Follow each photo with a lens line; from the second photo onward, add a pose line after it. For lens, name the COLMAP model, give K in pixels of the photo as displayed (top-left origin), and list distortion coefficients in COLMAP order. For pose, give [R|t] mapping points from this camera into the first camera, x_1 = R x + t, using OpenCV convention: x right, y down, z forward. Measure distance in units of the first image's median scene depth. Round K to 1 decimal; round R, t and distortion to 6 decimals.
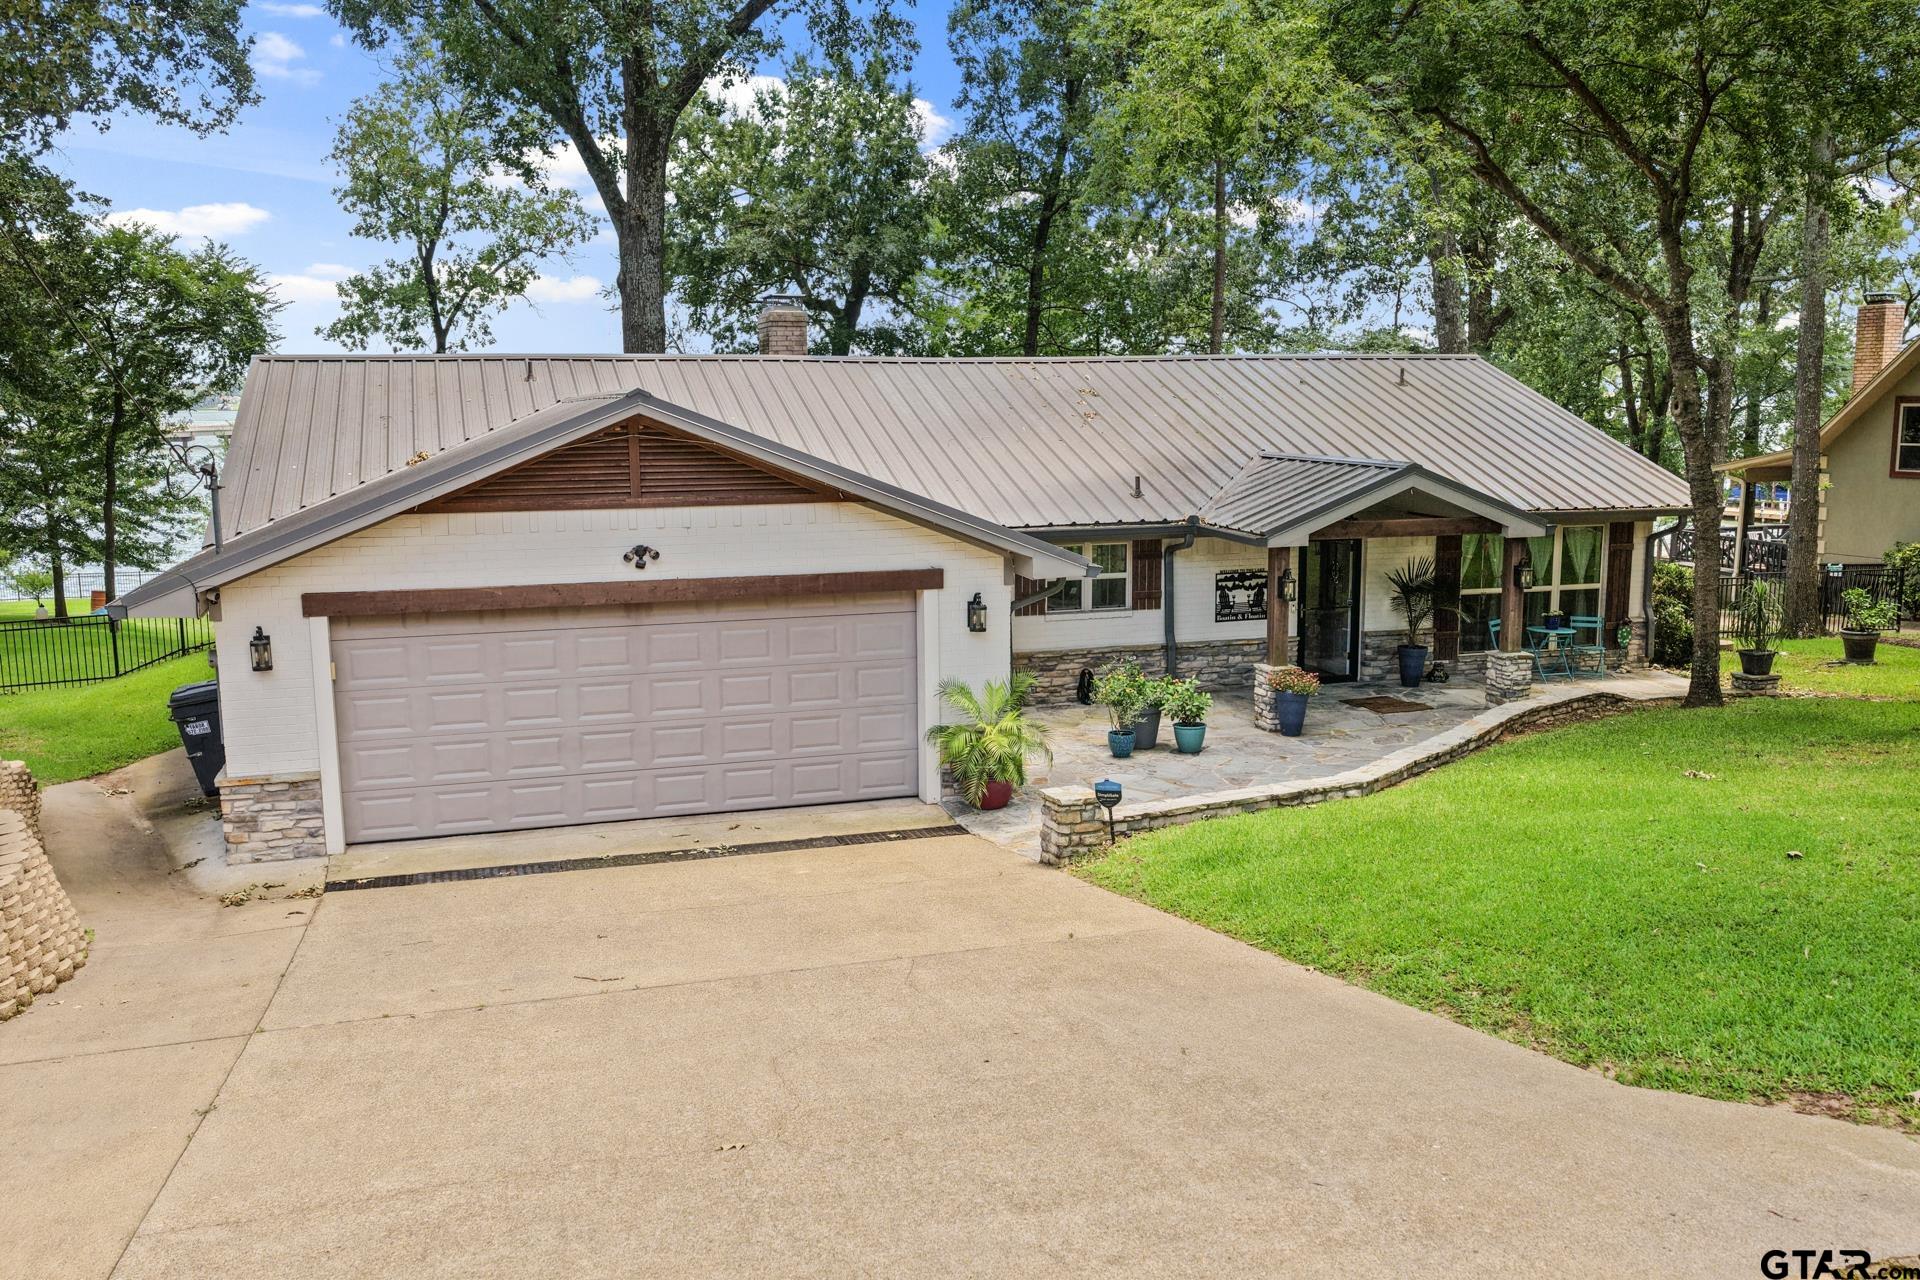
lens RADIAL K [[1599.6, 0, 960.0], [0, 1599.6, 640.0], [0, 0, 1]] dist [-0.002260, 0.061390]
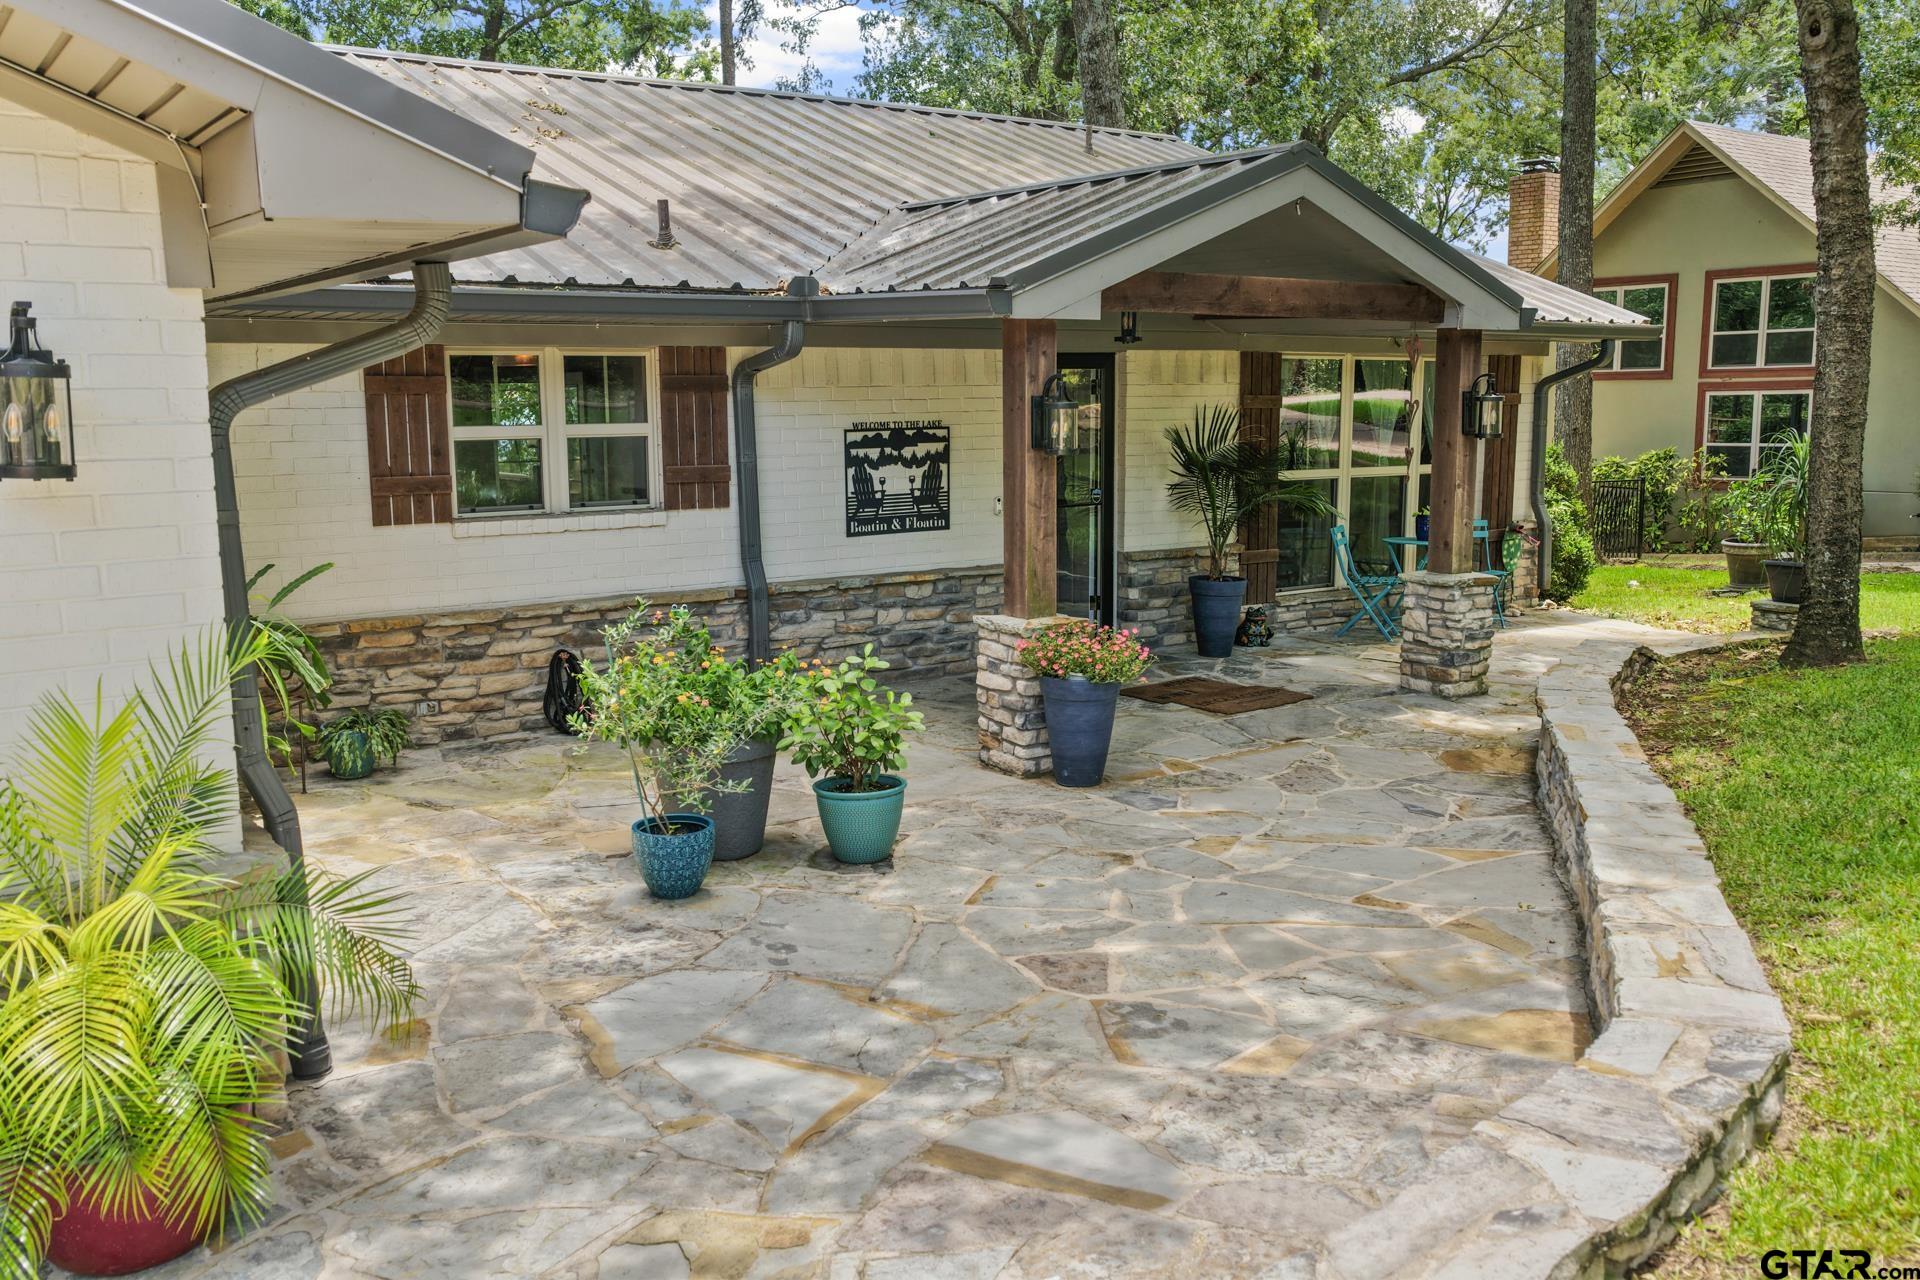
lens RADIAL K [[1599.6, 0, 960.0], [0, 1599.6, 640.0], [0, 0, 1]] dist [-0.002260, 0.061390]
pose [[0.949730, -0.045781, 0.309705, 0.047521], [0.044632, 0.998945, 0.010800, 0.015366], [-0.309872, 0.003566, 0.950771, 0.561918]]
